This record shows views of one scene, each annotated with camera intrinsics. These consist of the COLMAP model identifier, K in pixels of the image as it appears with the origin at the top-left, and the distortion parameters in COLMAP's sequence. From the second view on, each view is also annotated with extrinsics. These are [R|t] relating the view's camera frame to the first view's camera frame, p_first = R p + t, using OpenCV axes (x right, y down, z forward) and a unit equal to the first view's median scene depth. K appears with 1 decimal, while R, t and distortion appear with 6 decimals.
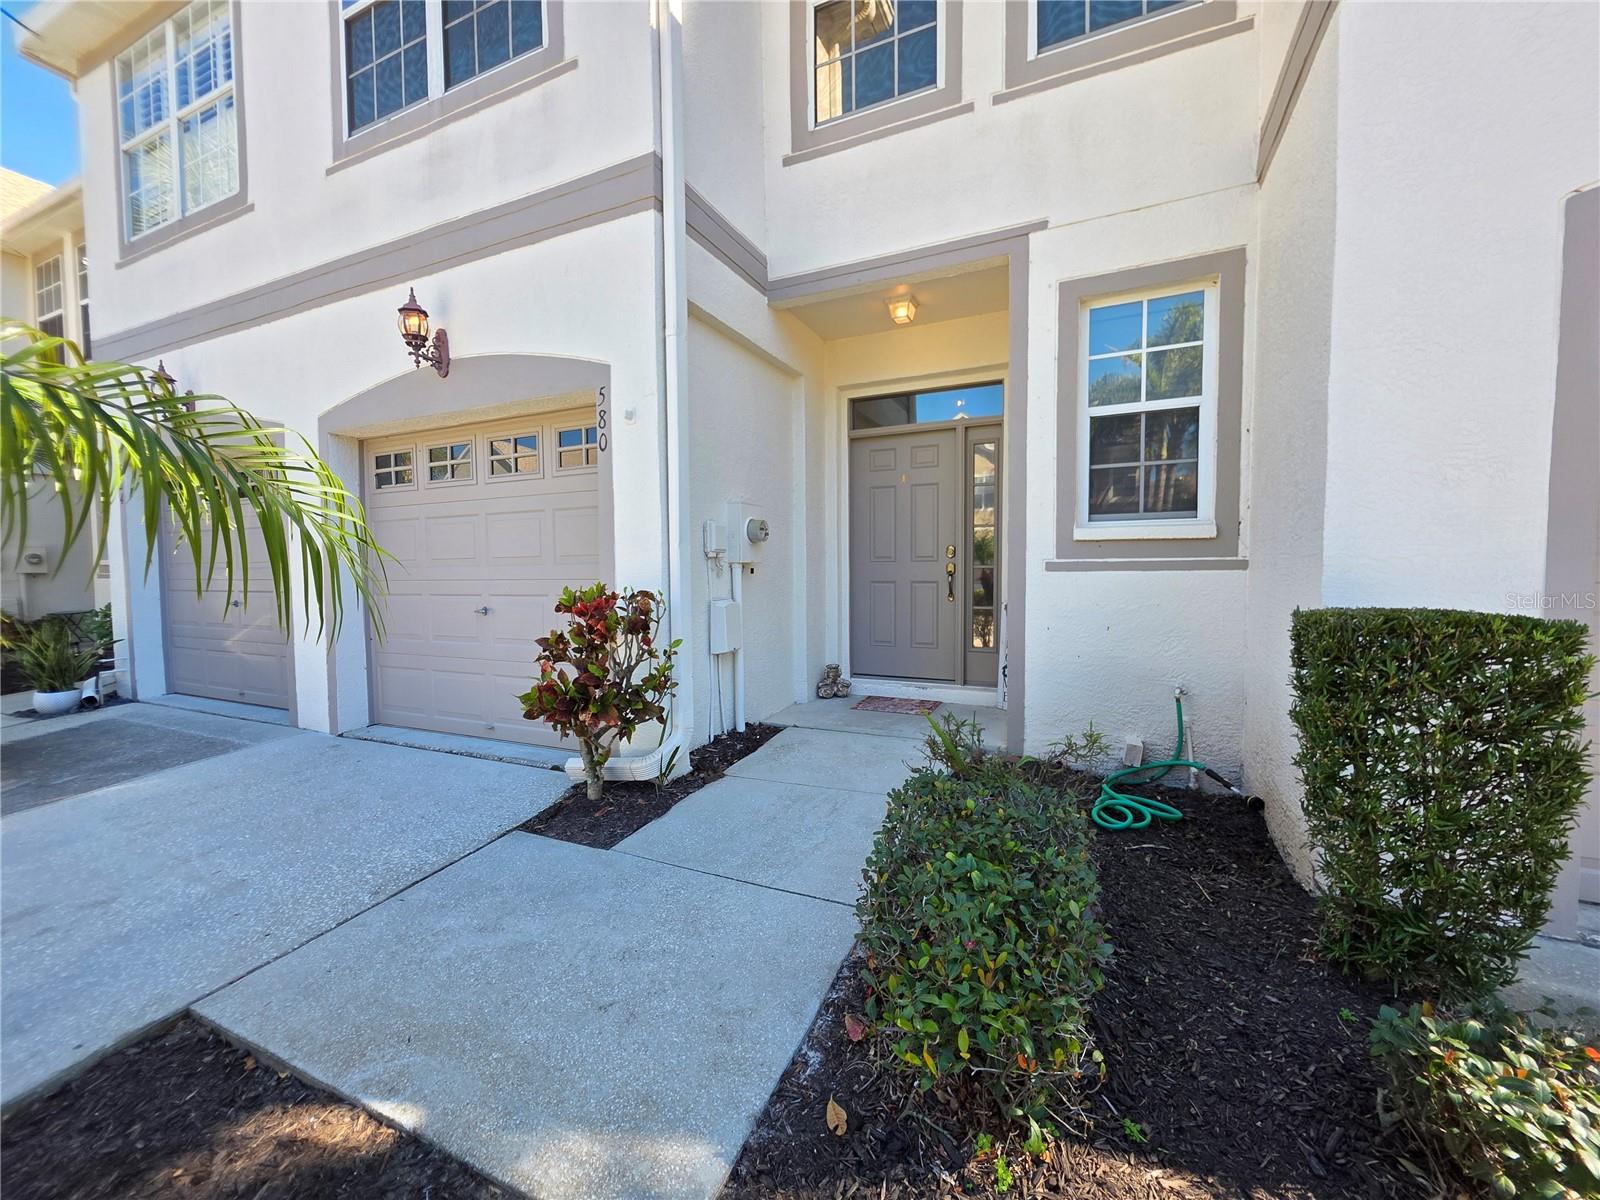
lens RADIAL K [[638.1, 0, 803.1], [0, 638.1, 600.4], [0, 0, 1]] dist [-0.001775, -0.000117]
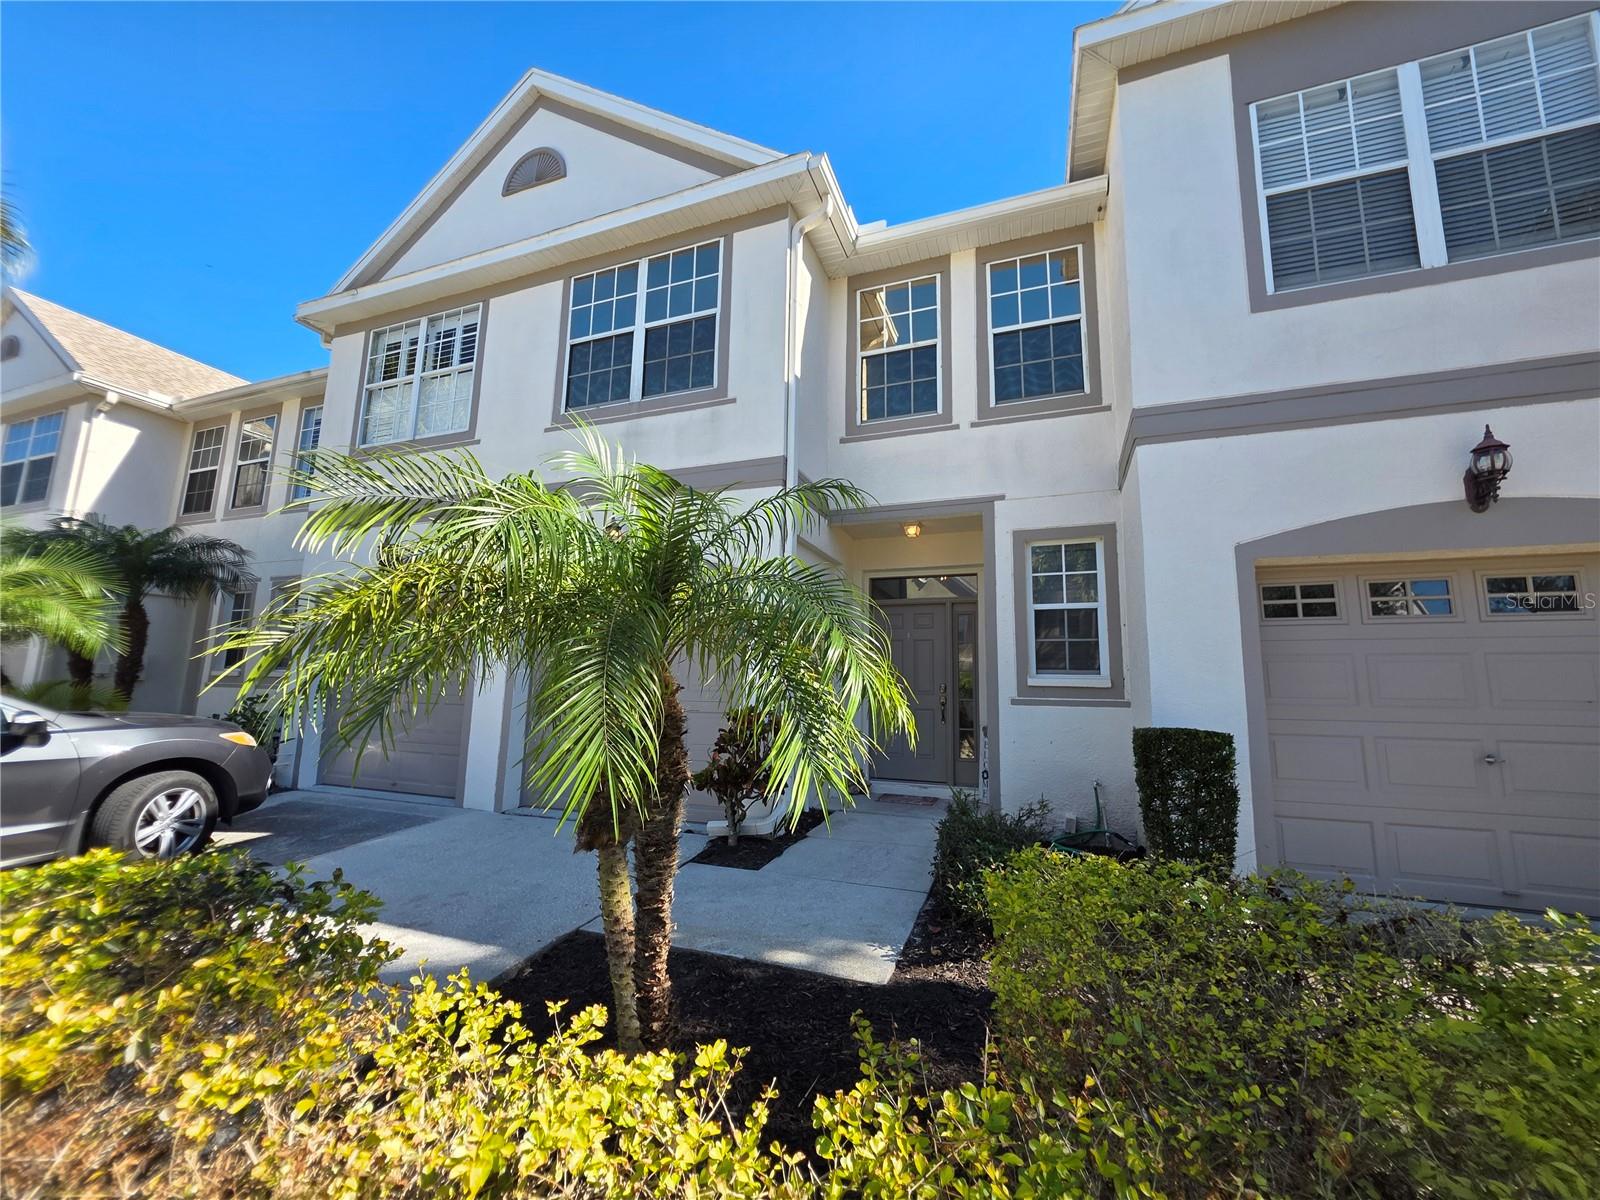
lens RADIAL K [[639.9, 0, 800.8], [0, 639.9, 599.2], [0, 0, 1]] dist [0.000345, 0.000096]
pose [[0.997534, 0.037847, 0.059102, -0.241779], [-0.025749, 0.980772, -0.193452, 0.017428], [-0.065287, 0.191453, 0.979328, -0.565984]]
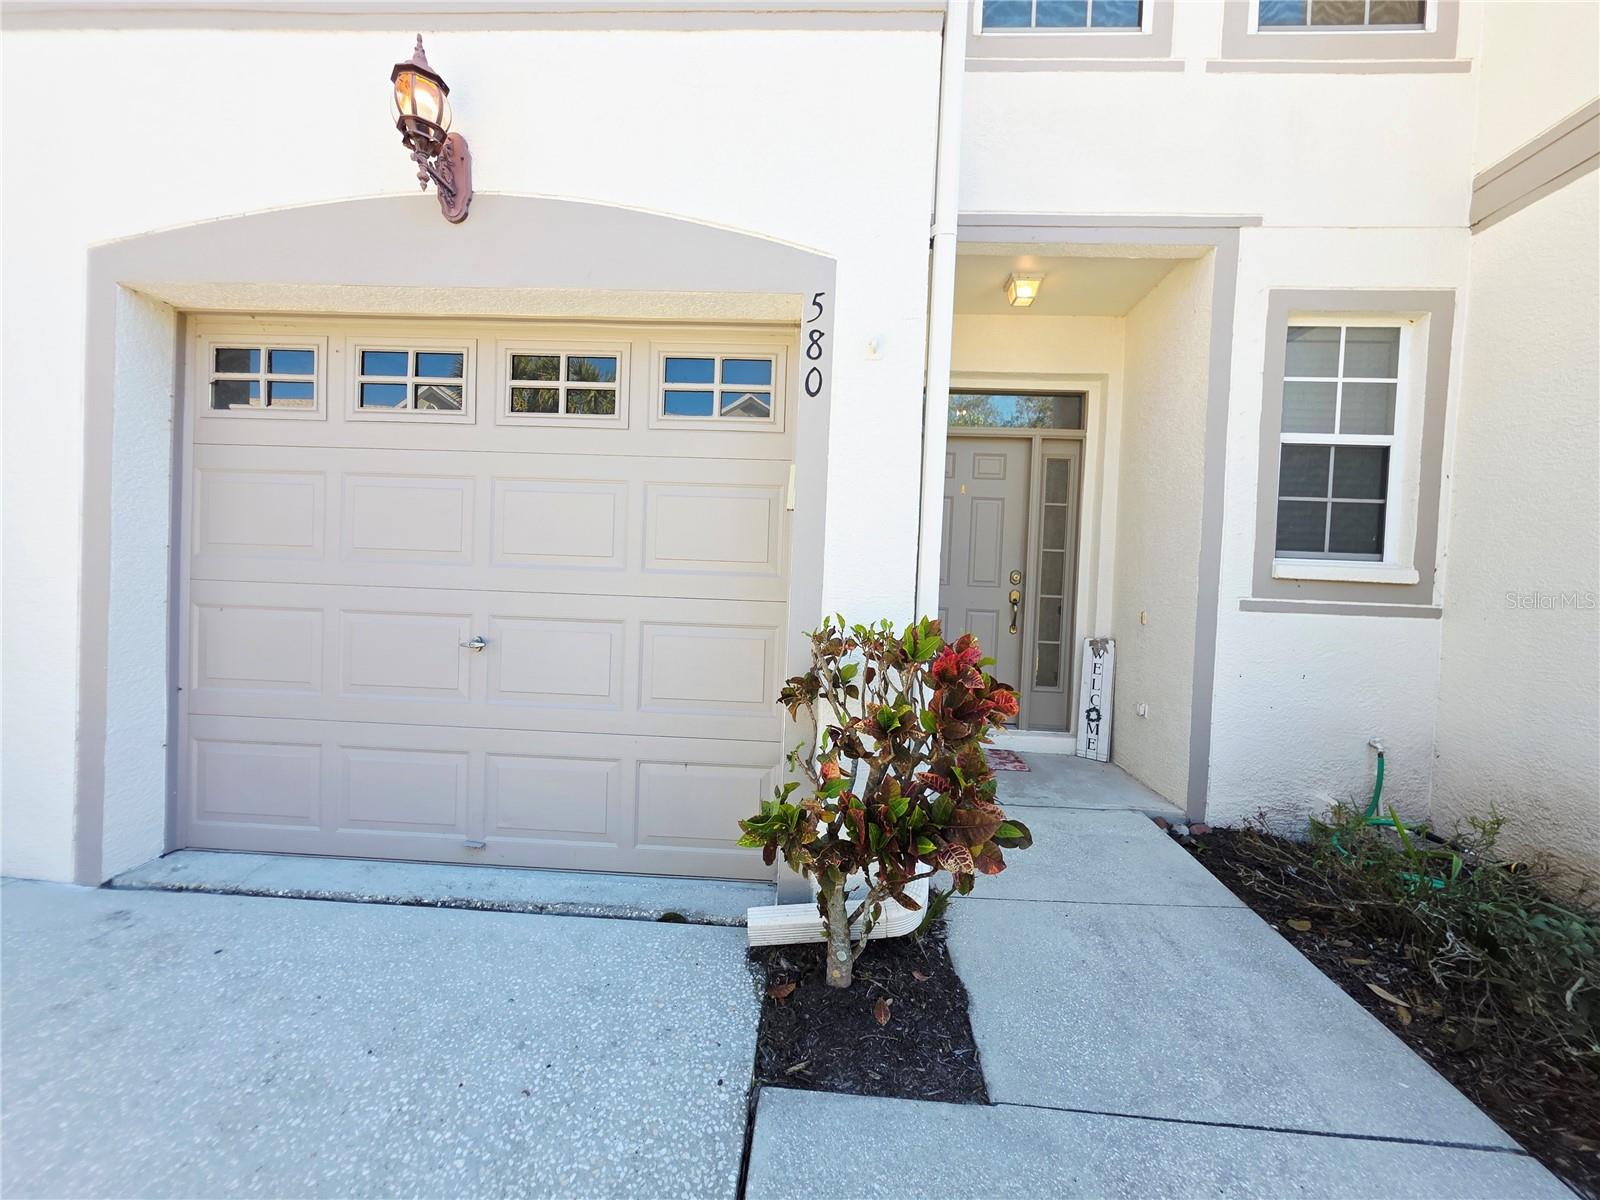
lens RADIAL K [[639.9, 0, 800.8], [0, 639.9, 599.2], [0, 0, 1]] dist [0.000345, 0.000096]
pose [[0.928521, 0.038009, 0.369330, -0.513673], [-0.030835, 0.999204, -0.025311, -0.020709], [-0.369998, 0.012114, 0.928954, 0.407048]]
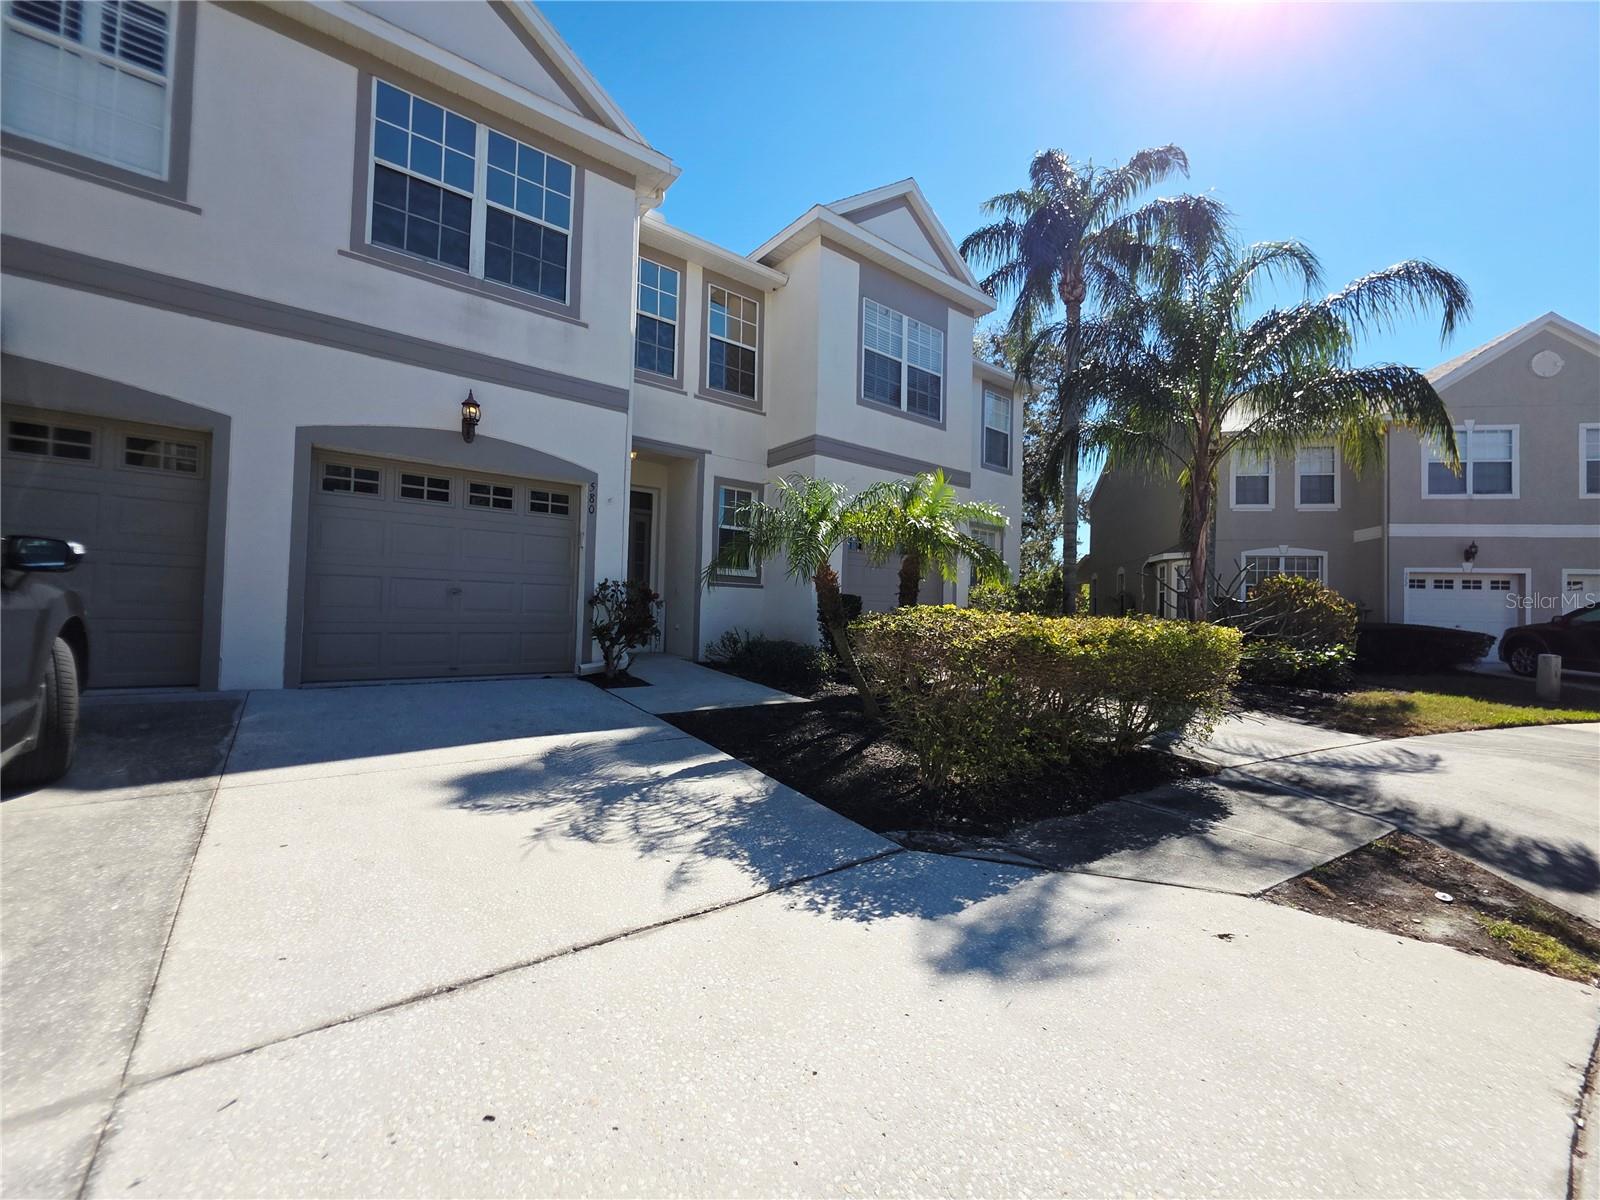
lens RADIAL K [[638.1, 0, 803.1], [0, 638.1, 600.4], [0, 0, 1]] dist [-0.001775, -0.000117]
pose [[0.464240, 0.040399, 0.884788, -1.688936], [0.011287, 0.998608, -0.051518, 0.147348], [-0.885638, 0.033904, 0.463137, -0.506224]]
